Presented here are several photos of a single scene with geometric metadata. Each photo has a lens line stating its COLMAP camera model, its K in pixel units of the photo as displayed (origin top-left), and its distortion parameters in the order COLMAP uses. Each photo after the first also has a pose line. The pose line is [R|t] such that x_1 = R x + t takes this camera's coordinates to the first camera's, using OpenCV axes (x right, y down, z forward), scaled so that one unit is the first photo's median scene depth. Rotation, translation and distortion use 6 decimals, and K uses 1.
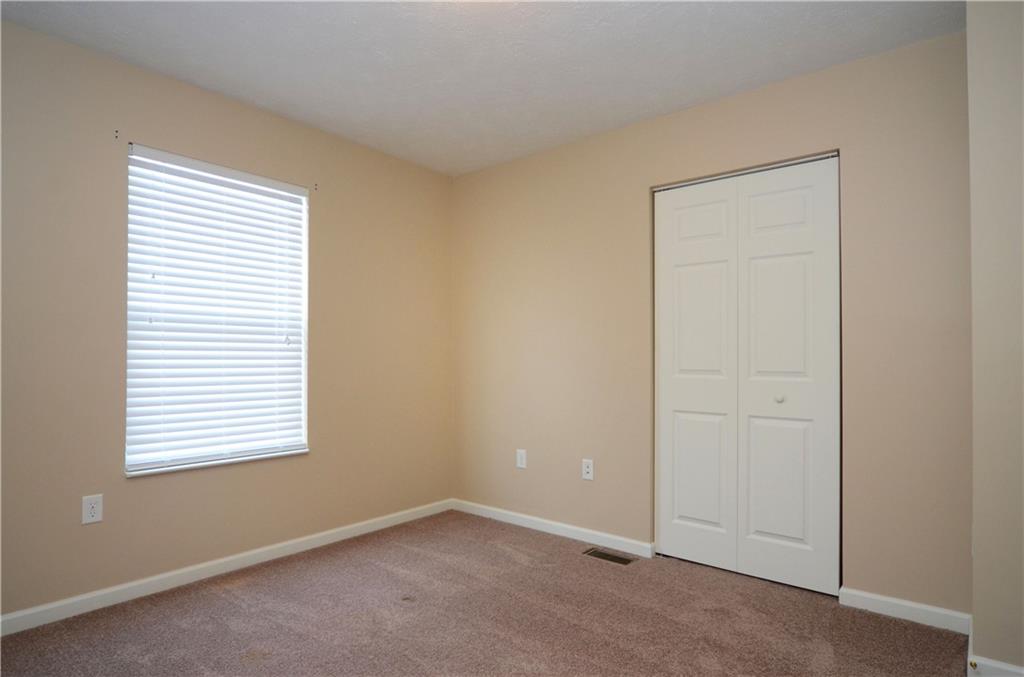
lens RADIAL K [[546.7, 0, 511.4], [0, 546.7, 353.3], [0, 0, 1]] dist [-0.013117, -0.000228]
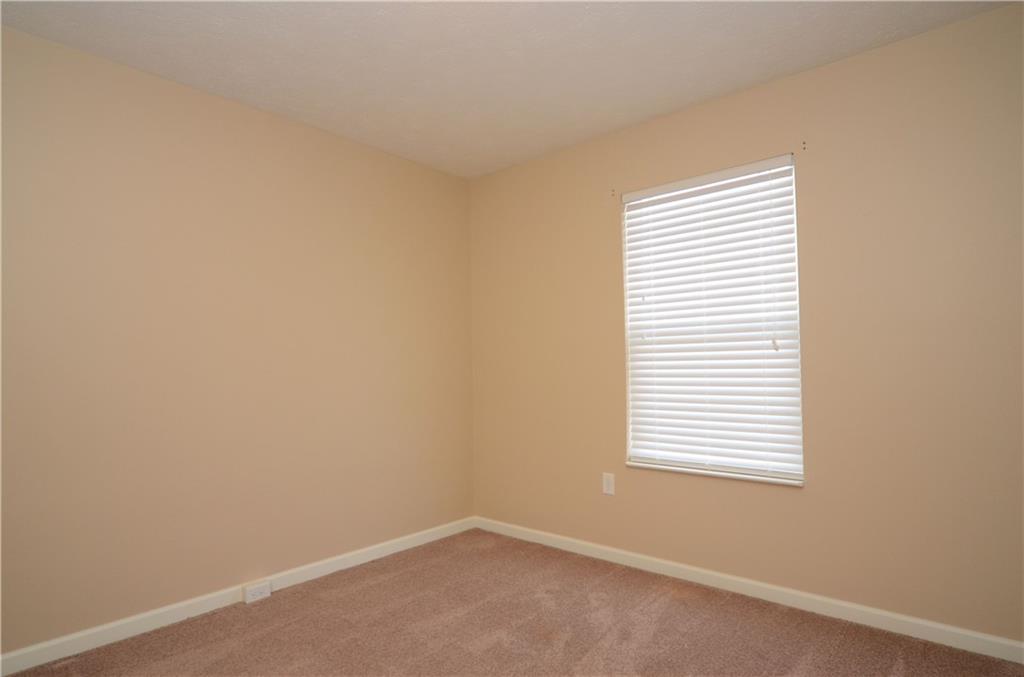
lens RADIAL K [[611.0, 0, 511.5], [0, 611.0, 357.1], [0, 0, 1]] dist [-0.001498, -0.000093]
pose [[-0.052263, -0.024044, -0.998344, 0.640028], [0.019950, 0.999485, -0.025116, 0.011675], [0.998434, -0.021229, -0.051757, 0.751402]]
